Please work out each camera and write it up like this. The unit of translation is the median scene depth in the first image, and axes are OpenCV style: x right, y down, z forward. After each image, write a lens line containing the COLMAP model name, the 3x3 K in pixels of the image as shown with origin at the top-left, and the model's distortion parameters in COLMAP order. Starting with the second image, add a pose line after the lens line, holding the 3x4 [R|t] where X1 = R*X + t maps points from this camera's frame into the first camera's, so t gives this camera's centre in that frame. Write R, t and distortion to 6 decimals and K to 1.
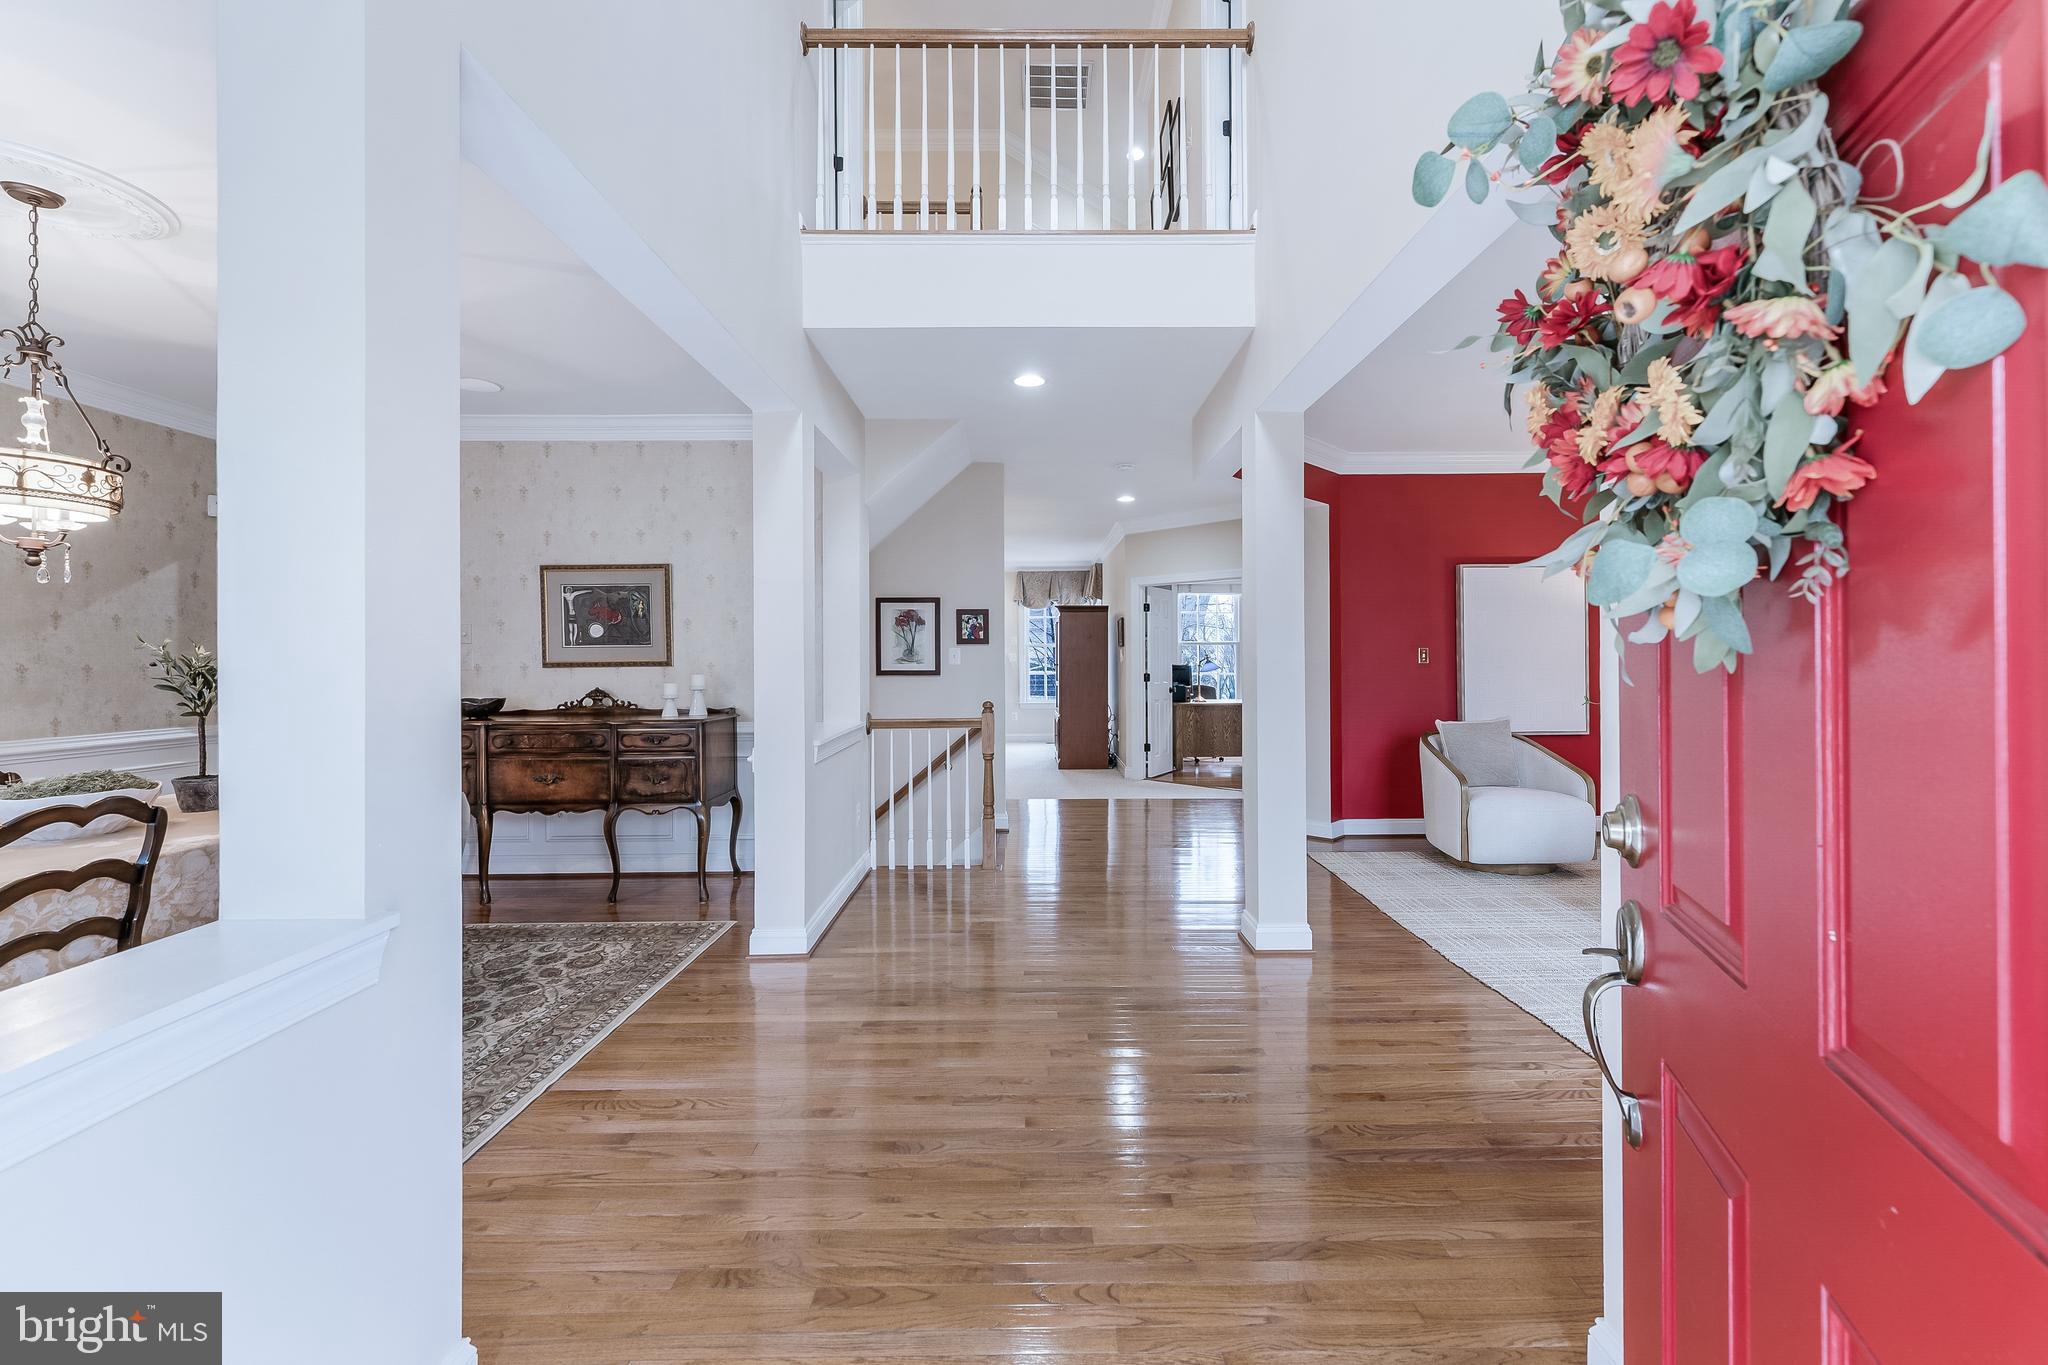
lens RADIAL K [[828.6, 0, 1033.9], [0, 828.6, 656.2], [0, 0, 1]] dist [0.001567, -0.000692]
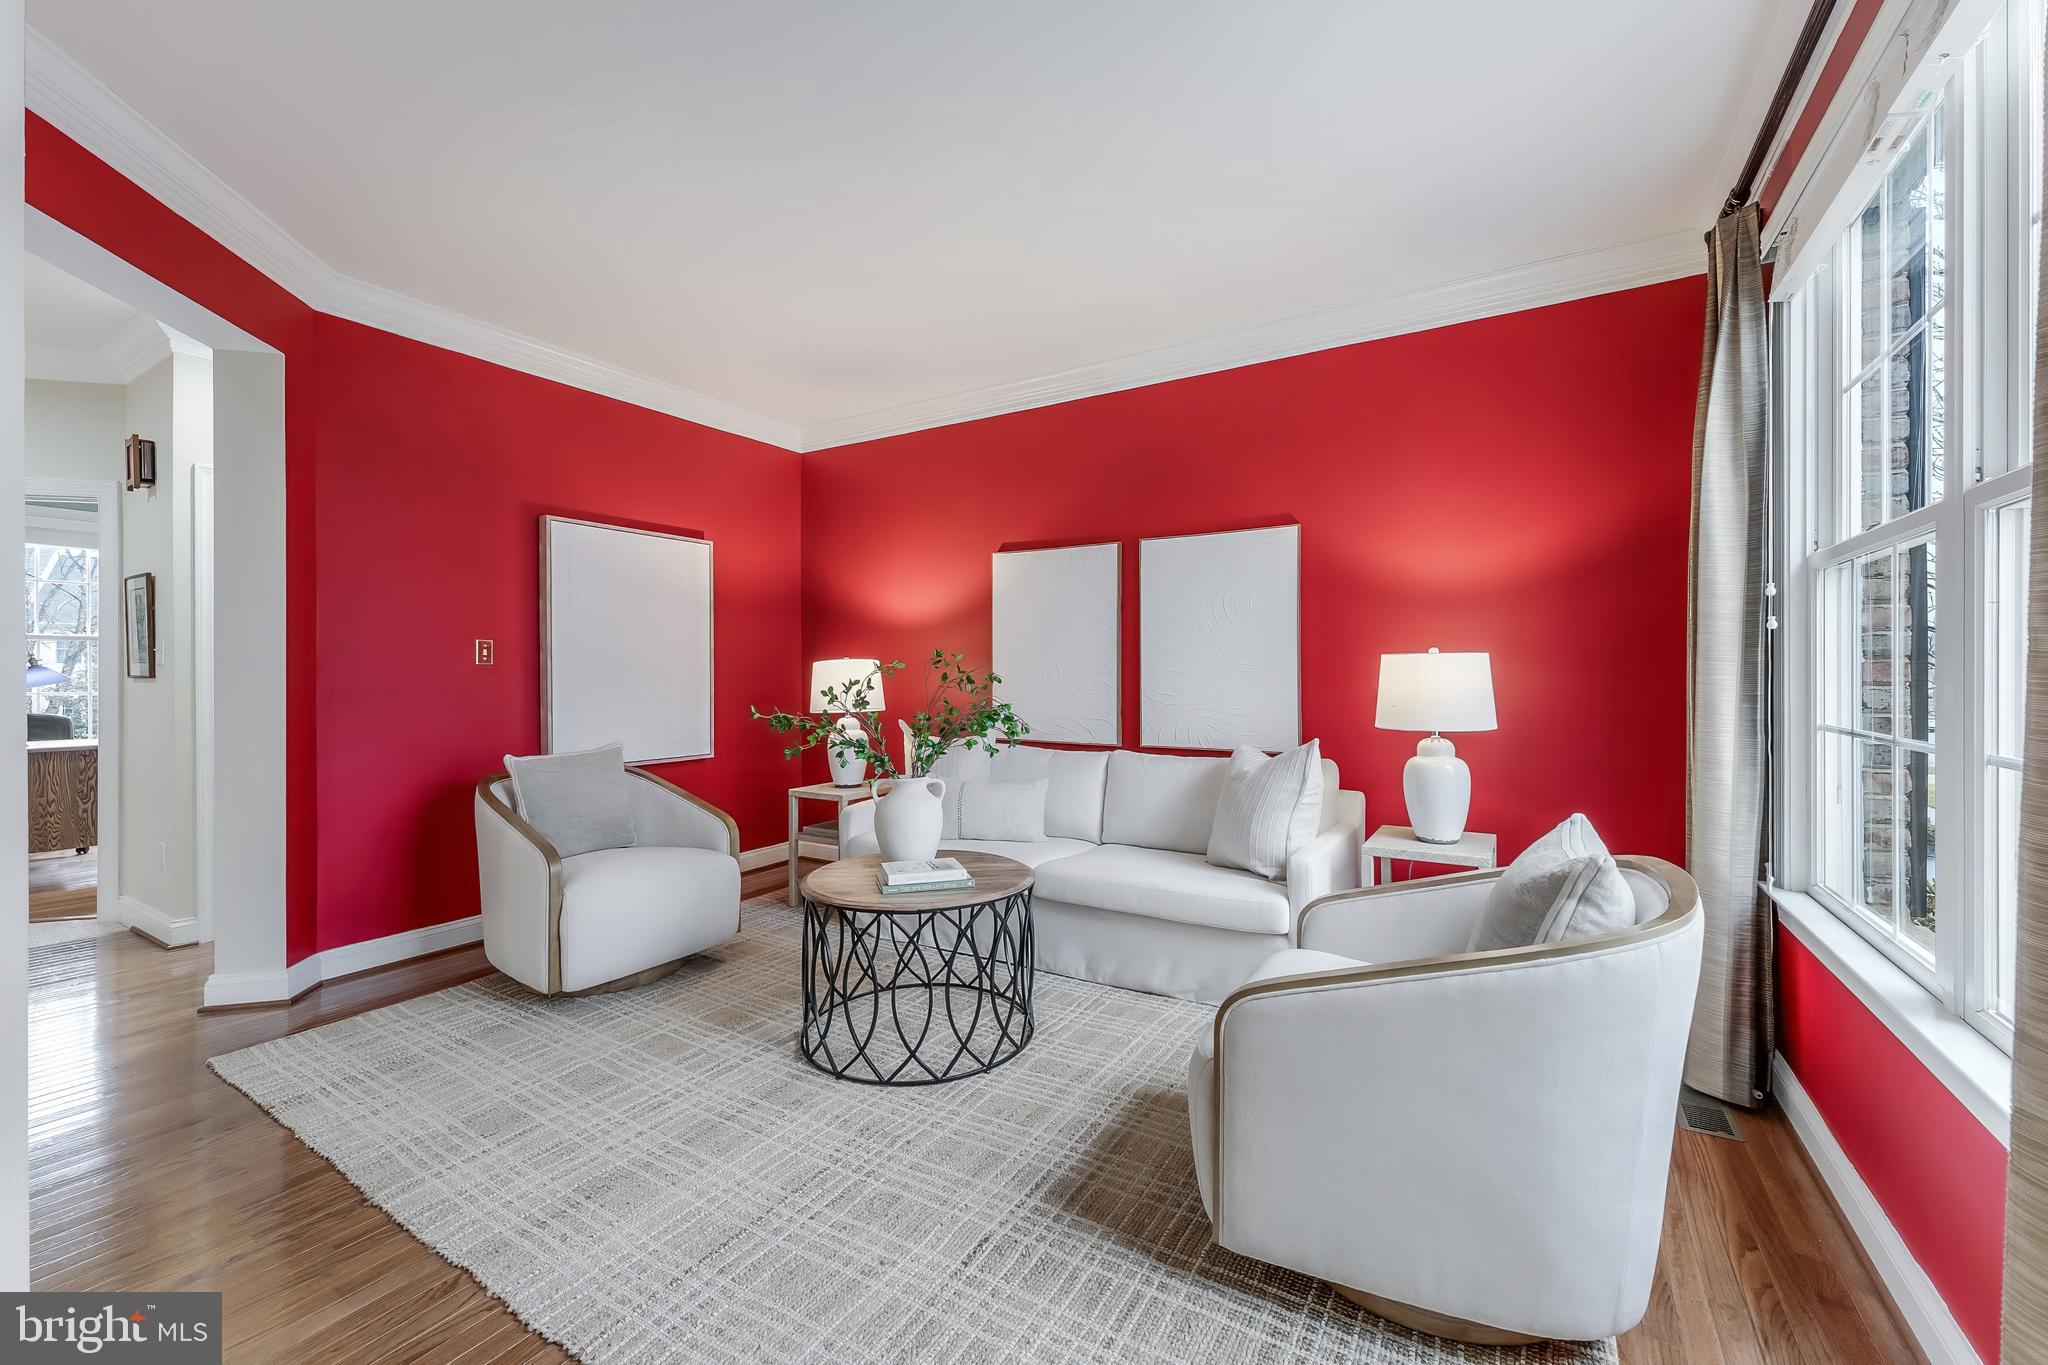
lens RADIAL K [[828.6, 0, 1037.8], [0, 828.6, 669.0], [0, 0, 1]] dist [0.001567, -0.000692]
pose [[0.520951, 0.015055, 0.853454, 0.192334], [-0.001863, 0.999862, -0.016500, 0.026609], [-0.853585, 0.007006, 0.520907, 0.397589]]
